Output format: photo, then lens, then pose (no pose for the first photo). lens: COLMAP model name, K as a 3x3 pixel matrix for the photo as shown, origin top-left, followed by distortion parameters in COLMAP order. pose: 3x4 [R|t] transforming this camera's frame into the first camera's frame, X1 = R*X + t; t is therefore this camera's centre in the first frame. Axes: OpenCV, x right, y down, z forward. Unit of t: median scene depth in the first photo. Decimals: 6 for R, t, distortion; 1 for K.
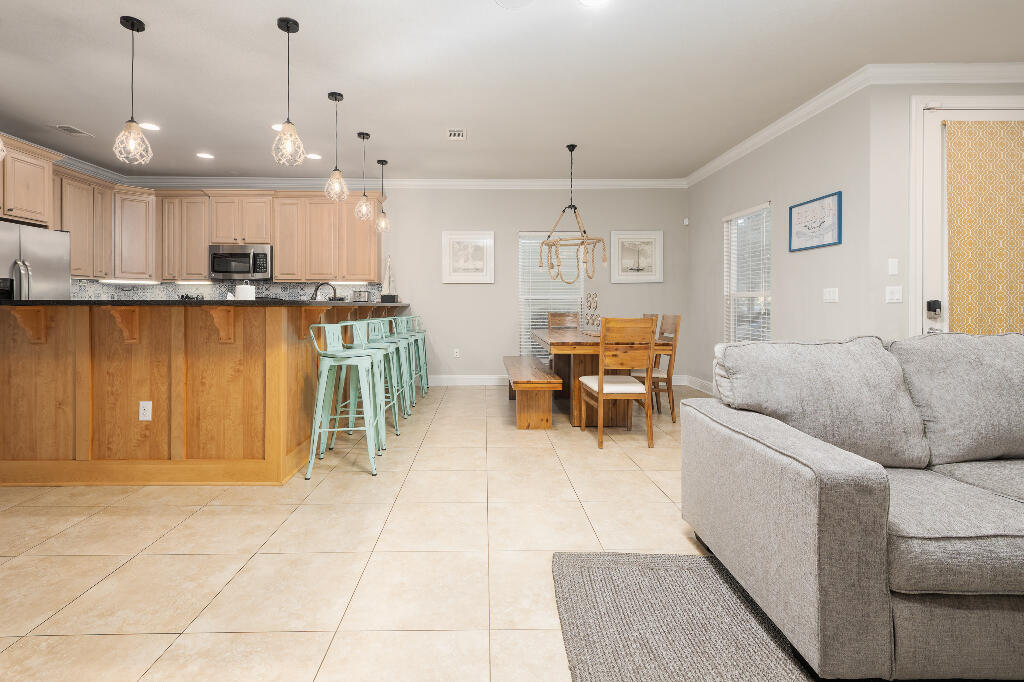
lens RADIAL K [[471.3, 0, 512.9], [0, 471.3, 318.4], [0, 0, 1]] dist [0.002942, 0.000061]
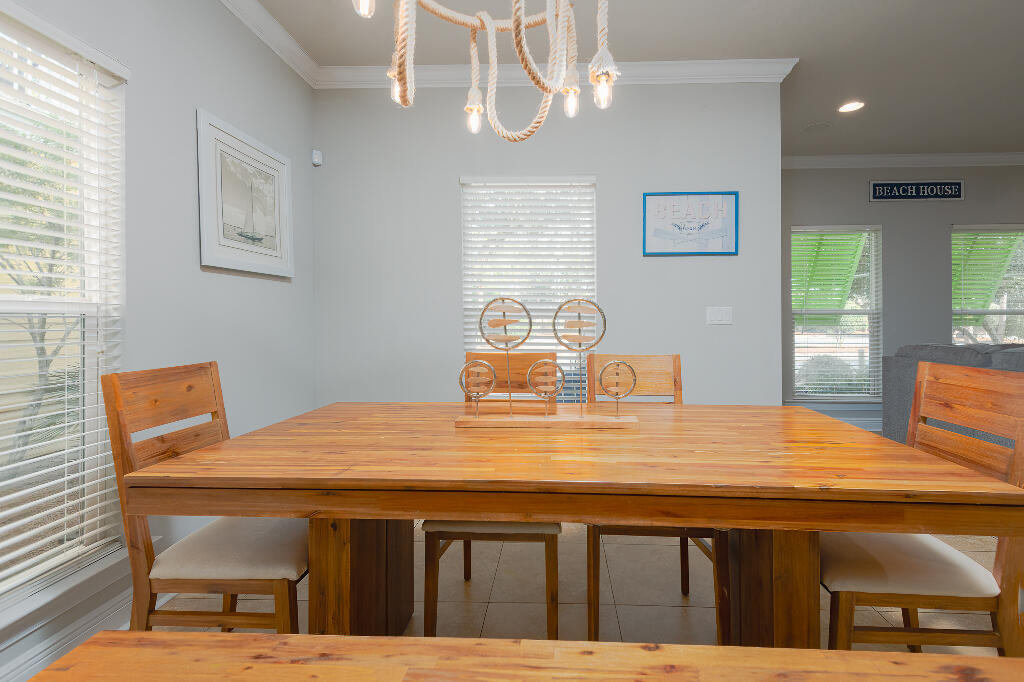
lens RADIAL K [[471.3, 0, 512.9], [0, 471.3, 318.4], [0, 0, 1]] dist [0.002942, 0.000061]
pose [[0.096209, 0.006261, 0.995342, -0.097140], [0.027865, 0.999571, -0.008981, -0.032323], [-0.994971, 0.028599, 0.095993, 0.812329]]
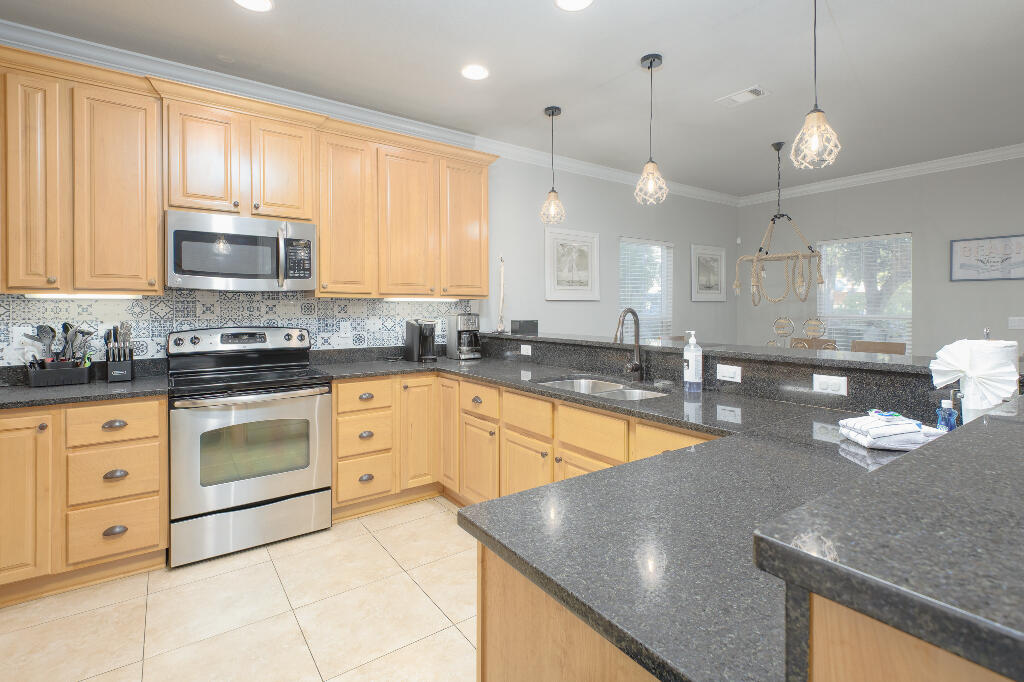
lens RADIAL K [[471.3, 0, 512.9], [0, 471.3, 318.4], [0, 0, 1]] dist [0.002942, 0.000061]
pose [[0.834201, -0.011459, 0.551342, -0.619886], [0.015672, 0.999873, -0.002932, -0.048786], [-0.551238, 0.011086, 0.834274, 0.464415]]
